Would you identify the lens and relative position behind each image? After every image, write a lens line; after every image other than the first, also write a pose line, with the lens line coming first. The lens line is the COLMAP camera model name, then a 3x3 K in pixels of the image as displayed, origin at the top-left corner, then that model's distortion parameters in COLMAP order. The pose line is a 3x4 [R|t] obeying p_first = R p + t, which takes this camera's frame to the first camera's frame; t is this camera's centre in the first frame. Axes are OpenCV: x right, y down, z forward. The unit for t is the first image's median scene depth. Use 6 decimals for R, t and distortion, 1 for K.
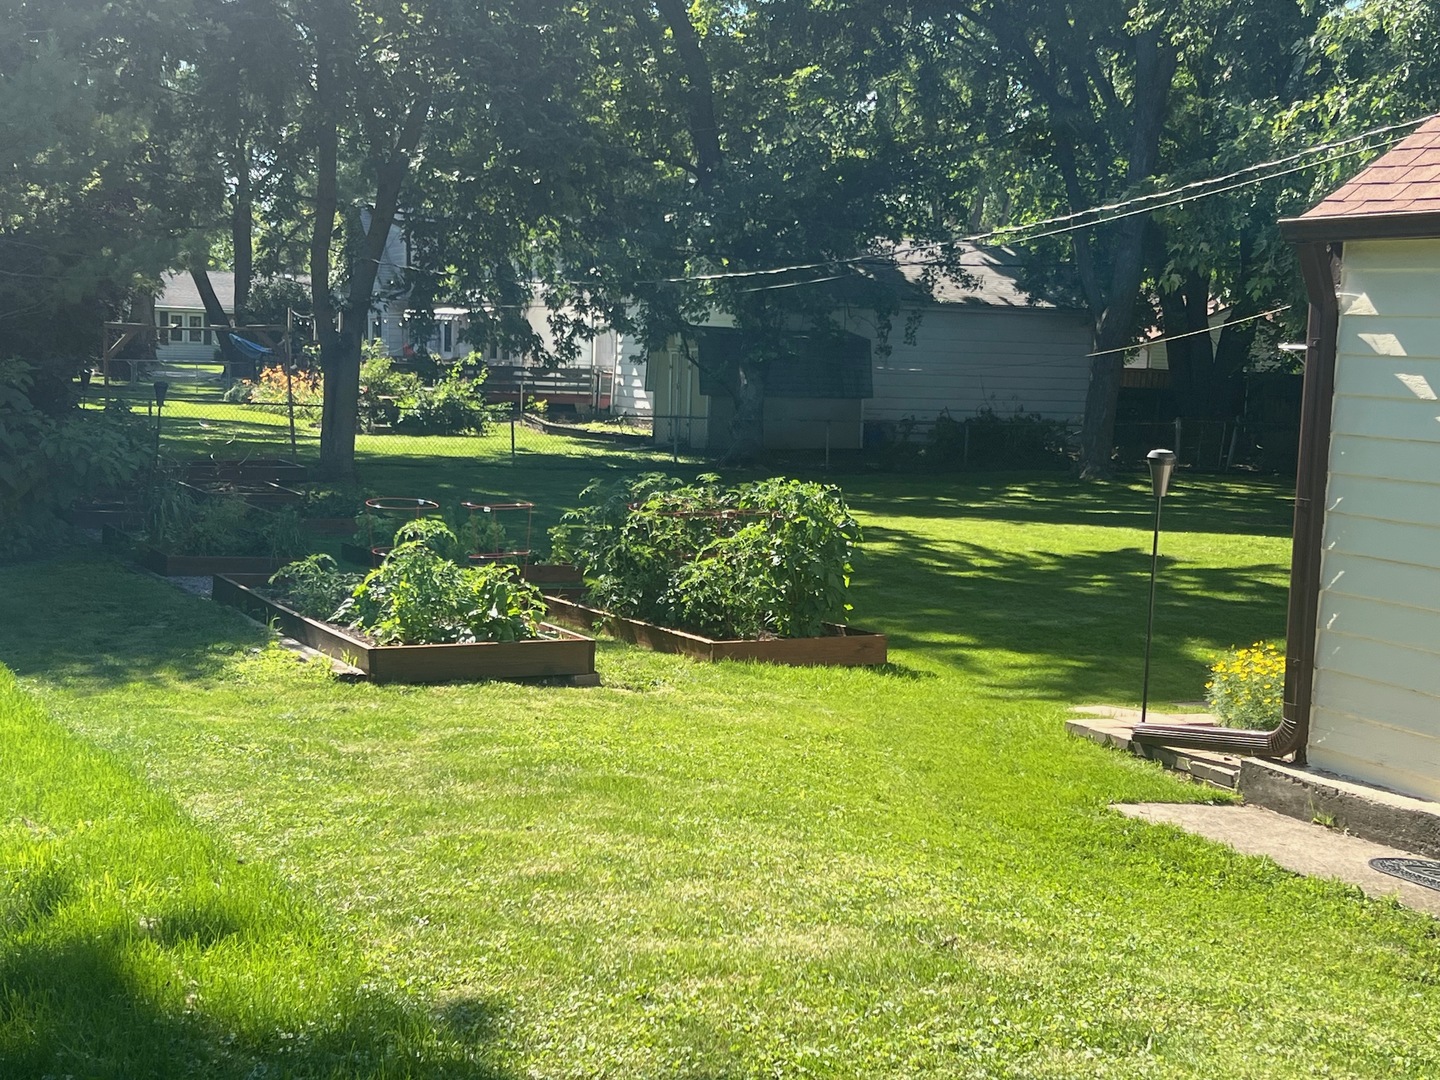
lens RADIAL K [[1986.2, 0, 720.0], [0, 1986.2, 540.0], [0, 0, 1]] dist [0.384370, -1.752667]
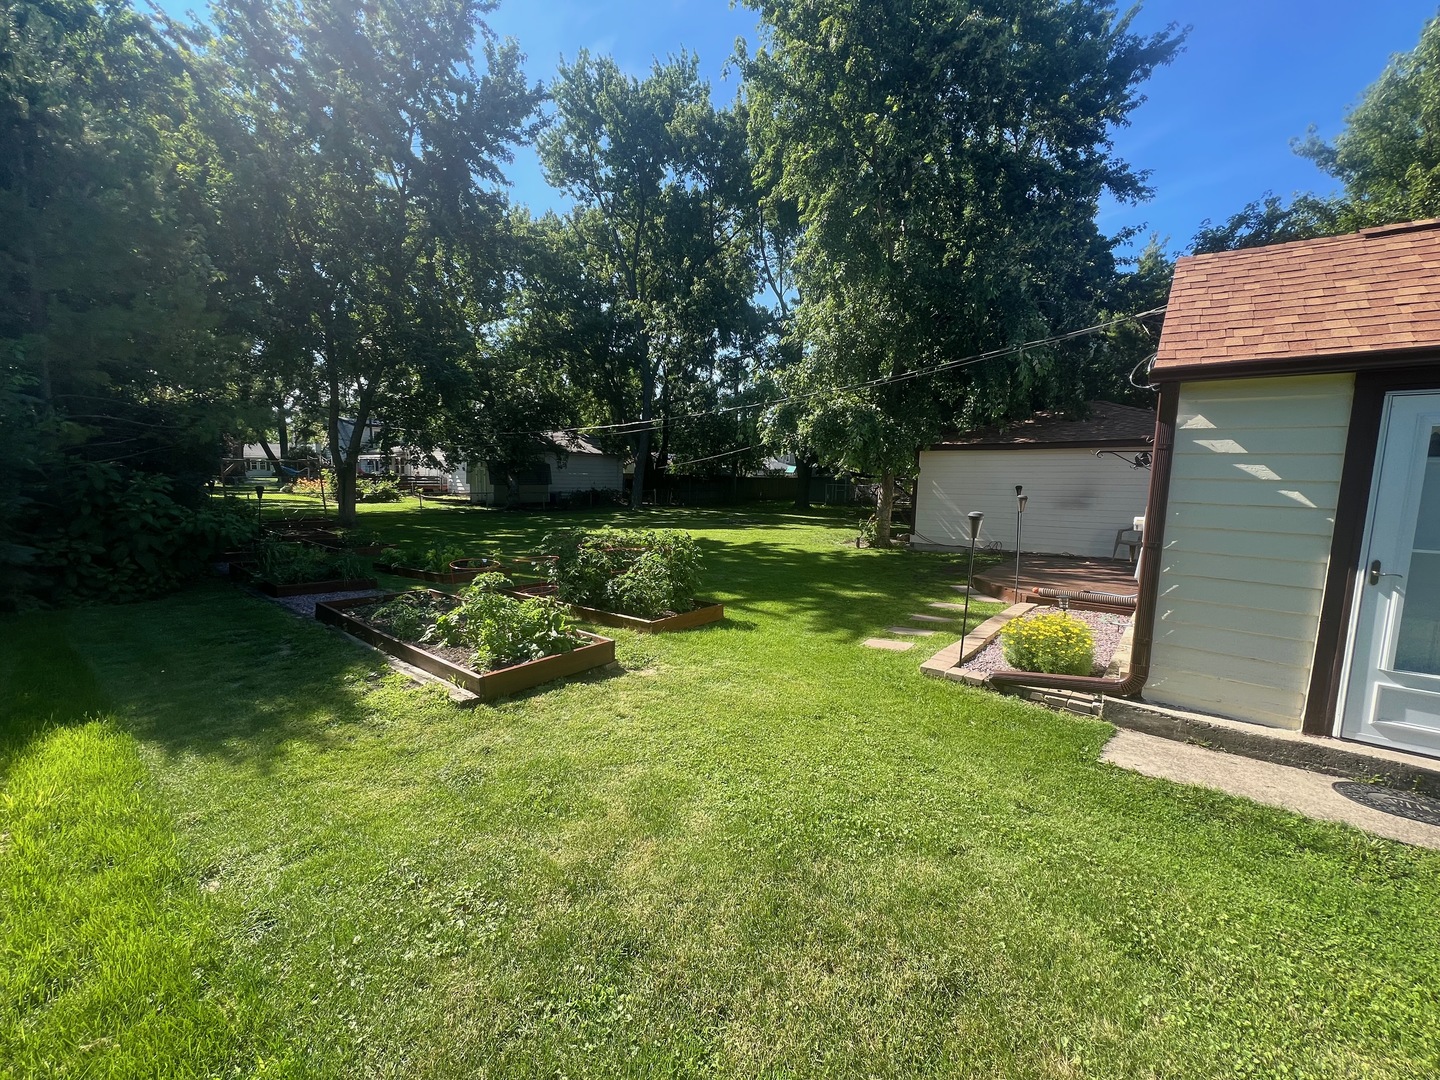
lens RADIAL K [[578.7, 0, 720.0], [0, 578.7, 540.0], [0, 0, 1]] dist [-0.001872, 0.000422]
pose [[0.914858, -0.062141, 0.398965, -0.108818], [0.050811, 0.997950, 0.038923, -0.029029], [-0.400566, -0.015338, 0.916140, 0.354024]]
